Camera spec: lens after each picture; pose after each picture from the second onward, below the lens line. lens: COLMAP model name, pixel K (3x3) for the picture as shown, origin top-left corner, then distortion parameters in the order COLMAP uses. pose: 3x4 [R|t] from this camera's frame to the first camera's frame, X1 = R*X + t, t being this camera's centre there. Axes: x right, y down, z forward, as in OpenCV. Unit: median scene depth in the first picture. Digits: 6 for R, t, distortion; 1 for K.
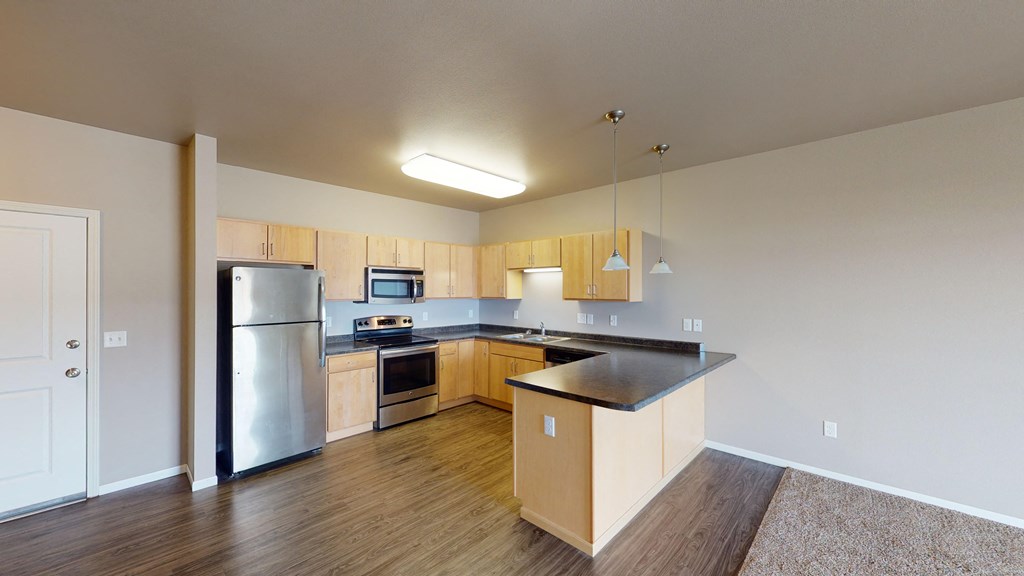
lens RADIAL K [[375.7, 0, 513.0], [0, 375.7, 289.4], [0, 0, 1]] dist [0.000291, -0.000061]
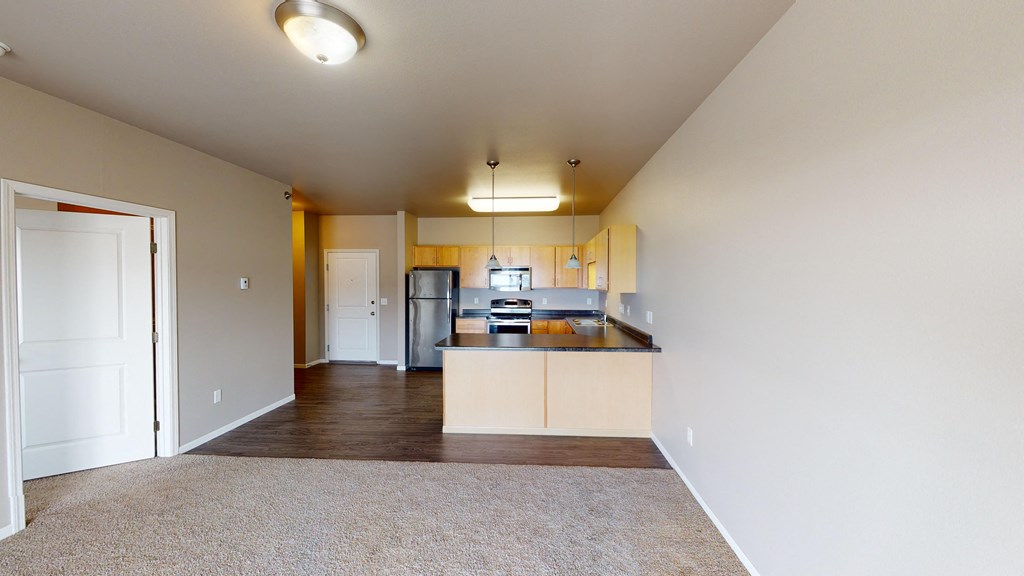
lens RADIAL K [[375.7, 0, 513.0], [0, 375.7, 289.4], [0, 0, 1]] dist [0.000291, -0.000061]
pose [[0.638036, 0.019015, -0.769772, 0.836307], [-0.001794, 0.999729, 0.023208, -0.001965], [0.770005, -0.013426, 0.637897, 0.061557]]
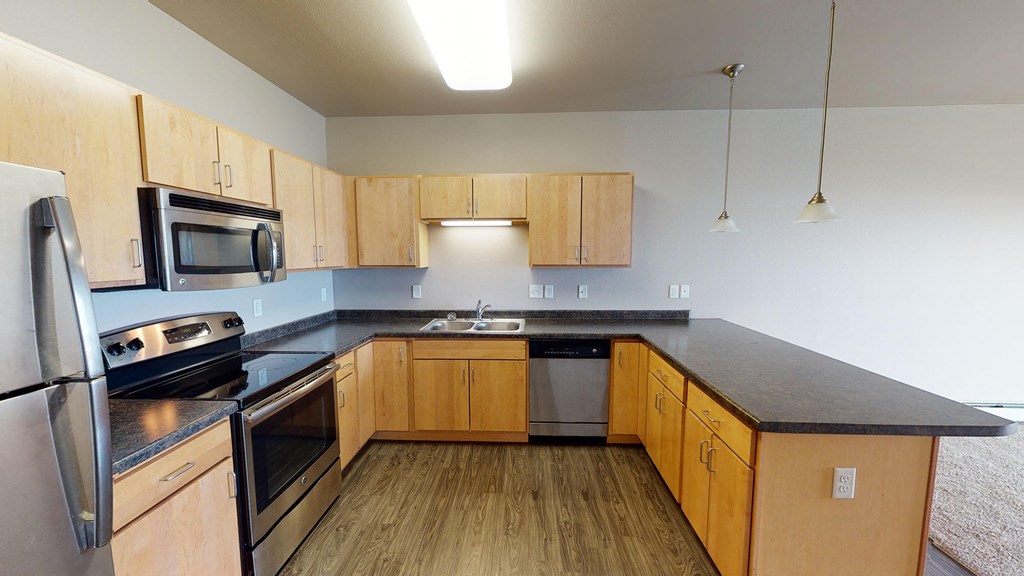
lens RADIAL K [[375.7, 0, 513.0], [0, 375.7, 289.4], [0, 0, 1]] dist [0.000291, -0.000061]
pose [[0.755706, -0.064704, 0.651706, -0.343722], [0.001446, 0.995270, 0.097137, 0.001278], [-0.654909, -0.072464, 0.752225, 0.478194]]
